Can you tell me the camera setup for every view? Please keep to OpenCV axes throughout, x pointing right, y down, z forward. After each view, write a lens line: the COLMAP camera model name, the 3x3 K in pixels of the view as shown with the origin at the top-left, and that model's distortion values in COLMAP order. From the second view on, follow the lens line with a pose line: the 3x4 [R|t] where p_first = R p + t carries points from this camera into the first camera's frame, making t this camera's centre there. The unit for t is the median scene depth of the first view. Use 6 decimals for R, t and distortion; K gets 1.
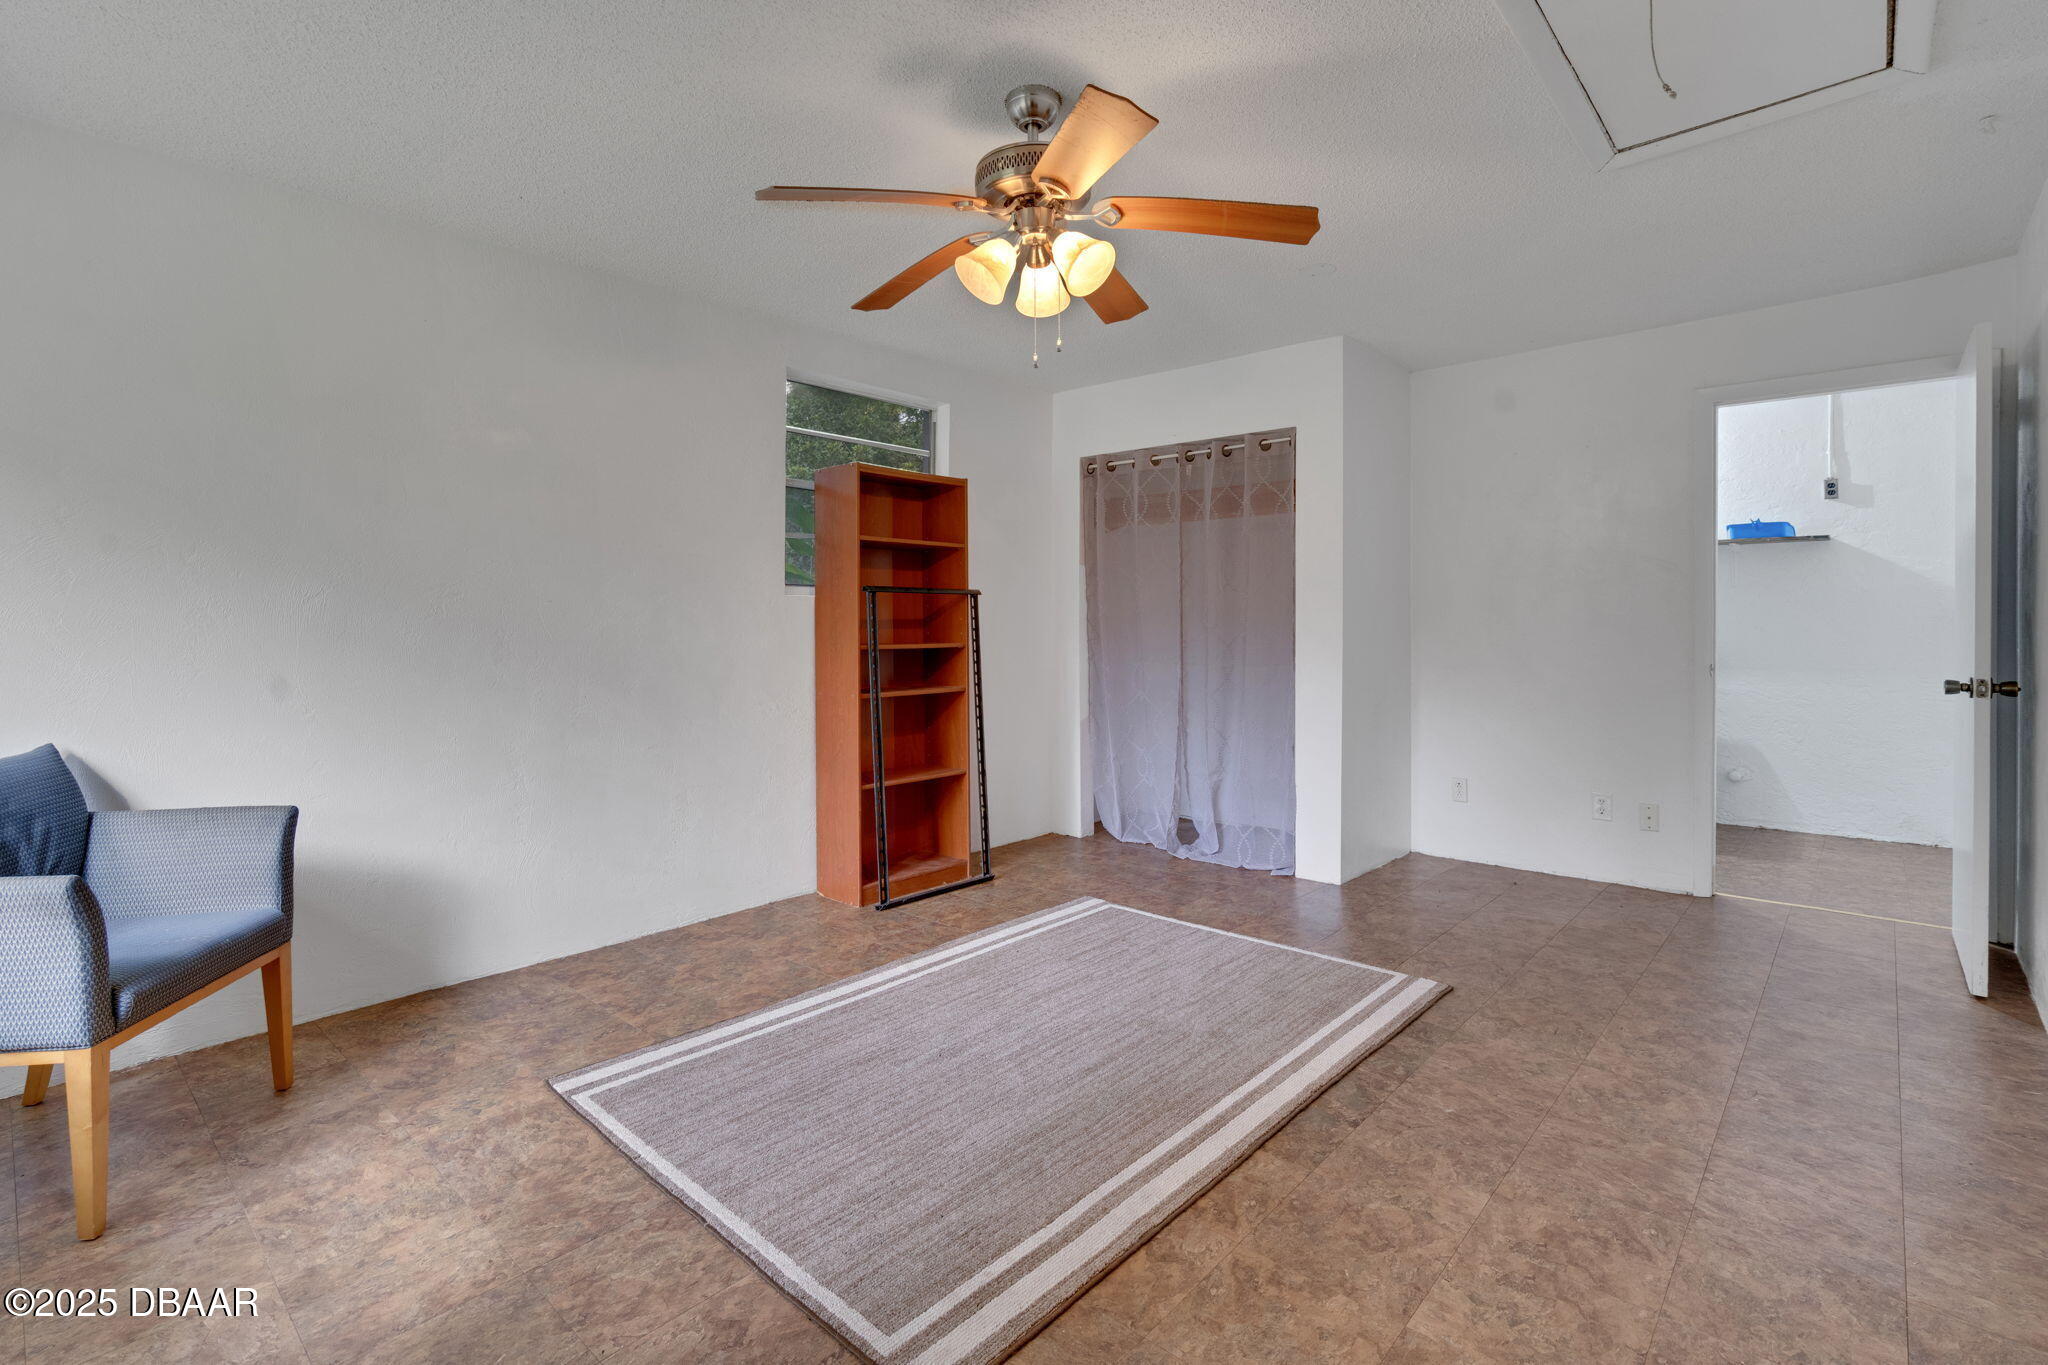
lens RADIAL K [[943.7, 0, 1021.8], [0, 943.7, 638.7], [0, 0, 1]] dist [-0.000694, 0.000010]
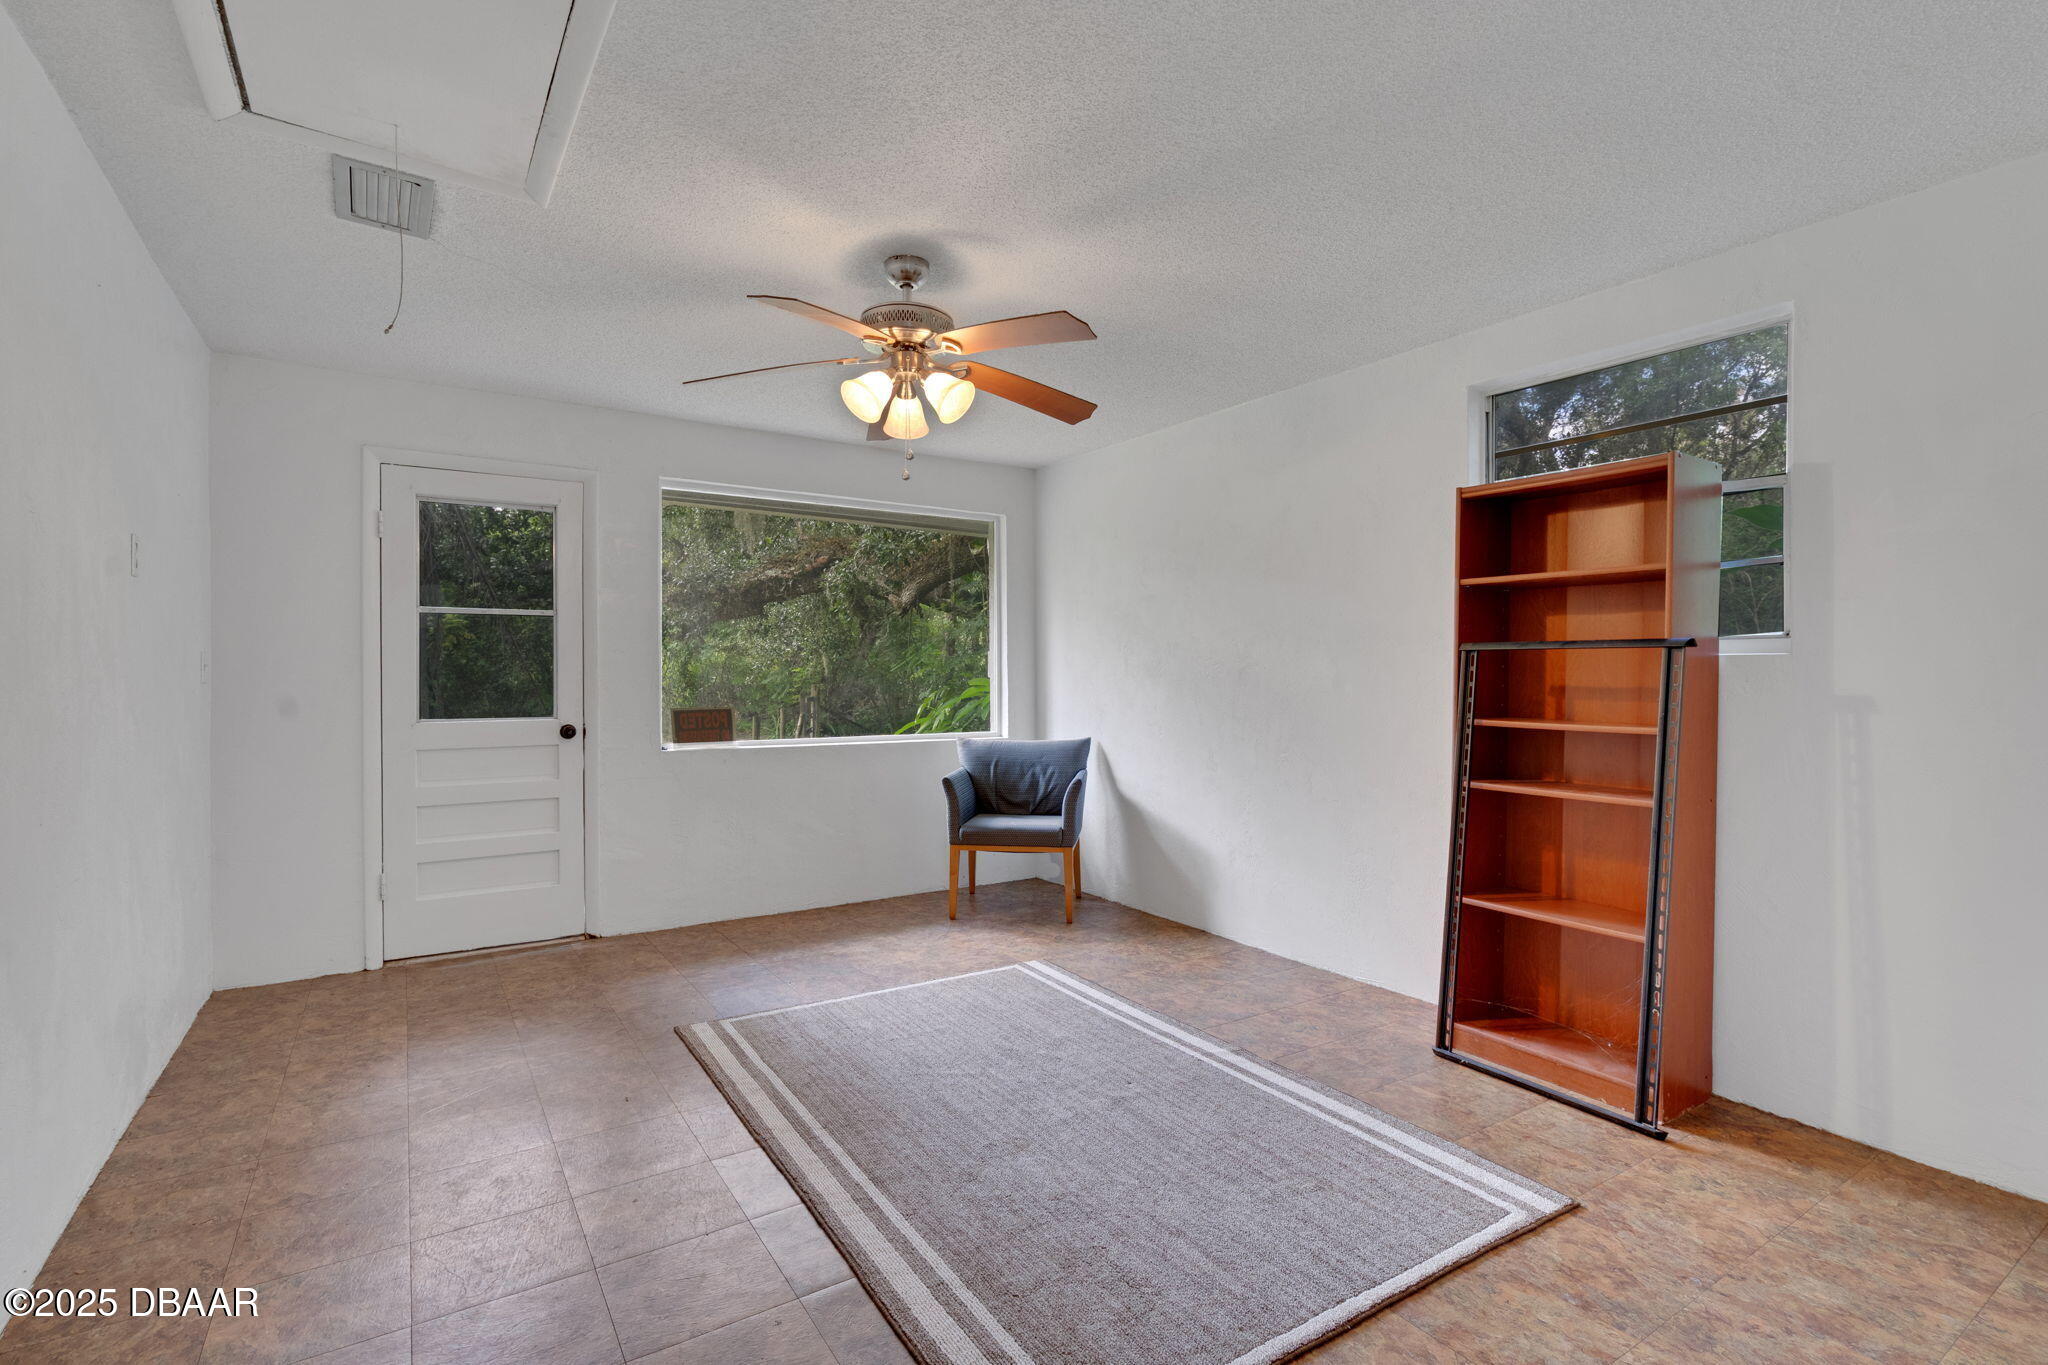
lens RADIAL K [[943.7, 0, 1022.1], [0, 943.7, 684.7], [0, 0, 1]] dist [-0.000694, 0.000010]
pose [[-0.250134, 0.008111, -0.968177, 0.928408], [-0.020473, 0.999697, 0.013665, -0.029108], [0.967995, 0.023239, -0.249893, 1.152010]]
